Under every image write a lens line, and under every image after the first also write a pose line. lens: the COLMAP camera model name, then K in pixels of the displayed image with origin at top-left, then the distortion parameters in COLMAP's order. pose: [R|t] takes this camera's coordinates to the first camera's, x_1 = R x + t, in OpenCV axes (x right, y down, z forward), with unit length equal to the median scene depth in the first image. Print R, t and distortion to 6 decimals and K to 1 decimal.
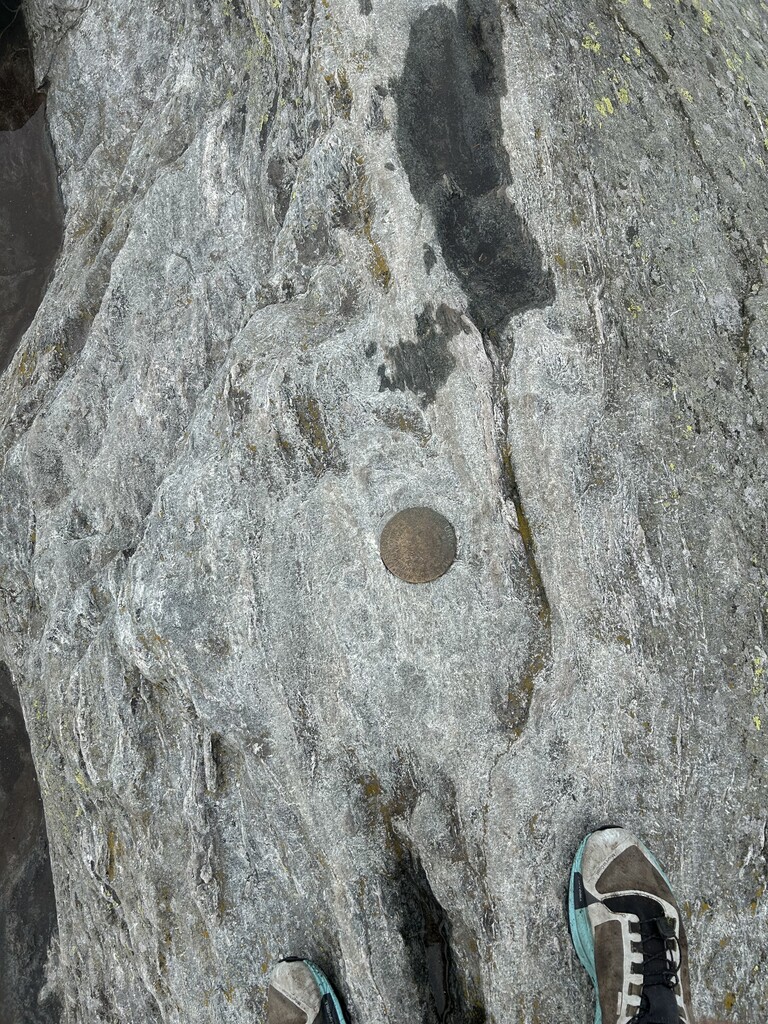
lens RADIAL K [[768.4, 0, 385.6], [0, 768.4, 509.6], [0, 0, 1]] dist [0.026607, -0.021128]
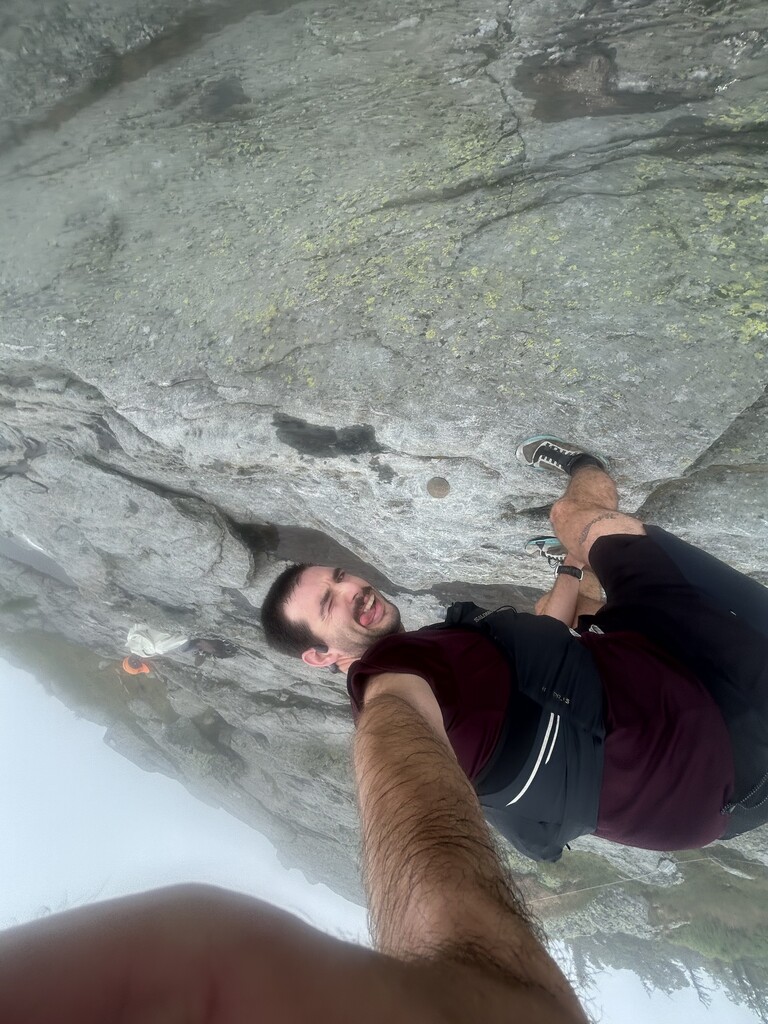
lens RADIAL K [[412.2, 0, 386.2], [0, 412.2, 514.2], [0, 0, 1]] dist [-0.000045, 0.000001]
pose [[0.173877, -0.891644, -0.418017, 0.620469], [0.975057, 0.215346, -0.053759, -0.050582], [0.137952, -0.398243, 0.906847, -0.679521]]
